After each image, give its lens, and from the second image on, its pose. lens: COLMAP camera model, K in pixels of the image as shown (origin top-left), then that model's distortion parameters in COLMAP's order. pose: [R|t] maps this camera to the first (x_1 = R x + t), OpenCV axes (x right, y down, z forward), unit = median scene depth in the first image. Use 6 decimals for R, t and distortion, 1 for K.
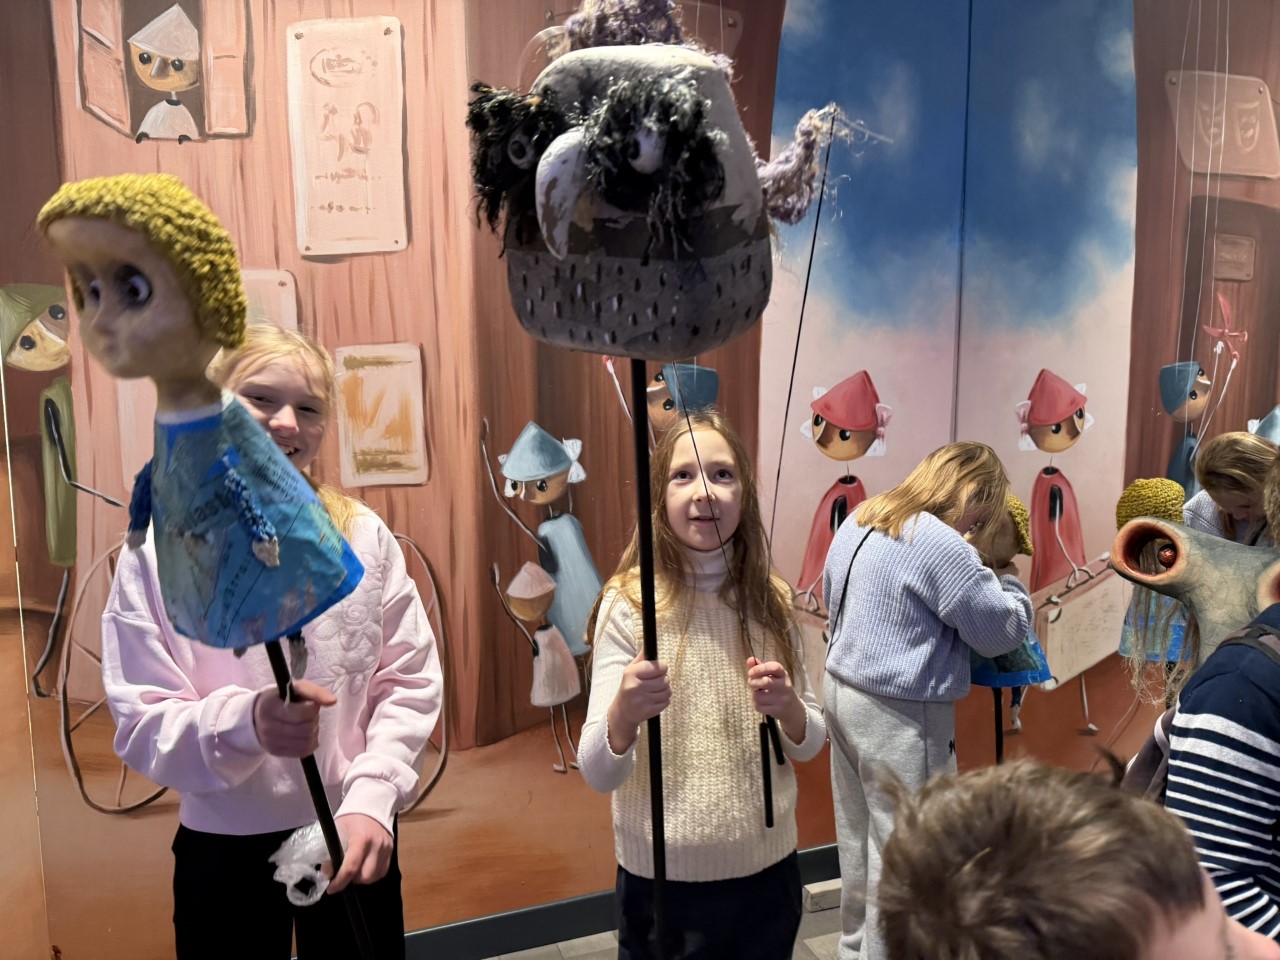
lens RADIAL K [[886.9, 0, 643.8], [0, 886.9, 470.9], [0, 0, 1]] dist [0.009995, -0.009687]
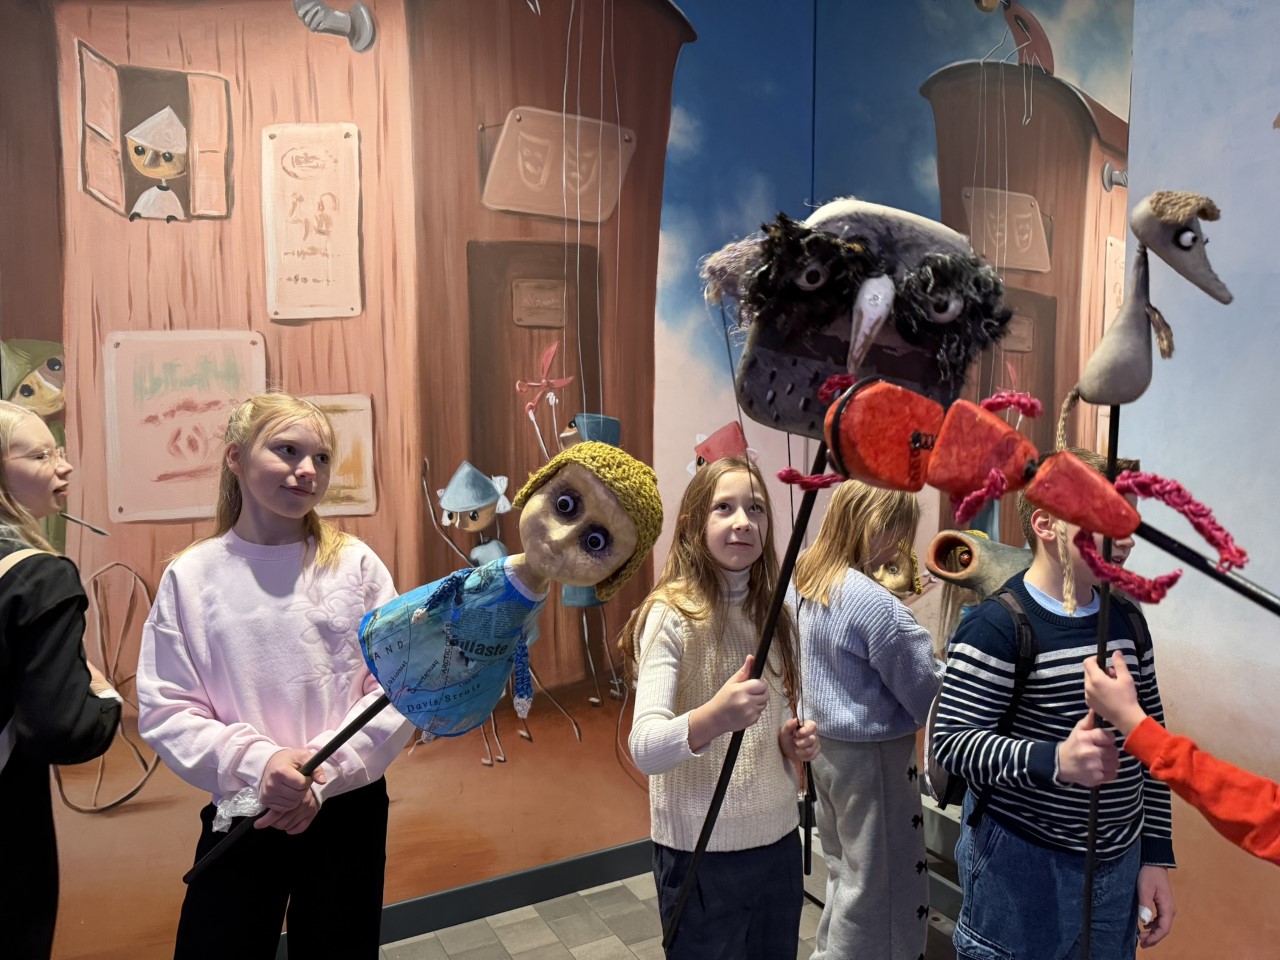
lens RADIAL K [[886.9, 0, 636.9], [0, 886.9, 486.2], [0, 0, 1]] dist [0.009995, -0.009687]
pose [[0.988924, -0.006596, 0.148275, -0.079582], [0.013640, 0.998823, -0.046538, 0.037461], [-0.147794, 0.048045, 0.987851, -0.209453]]
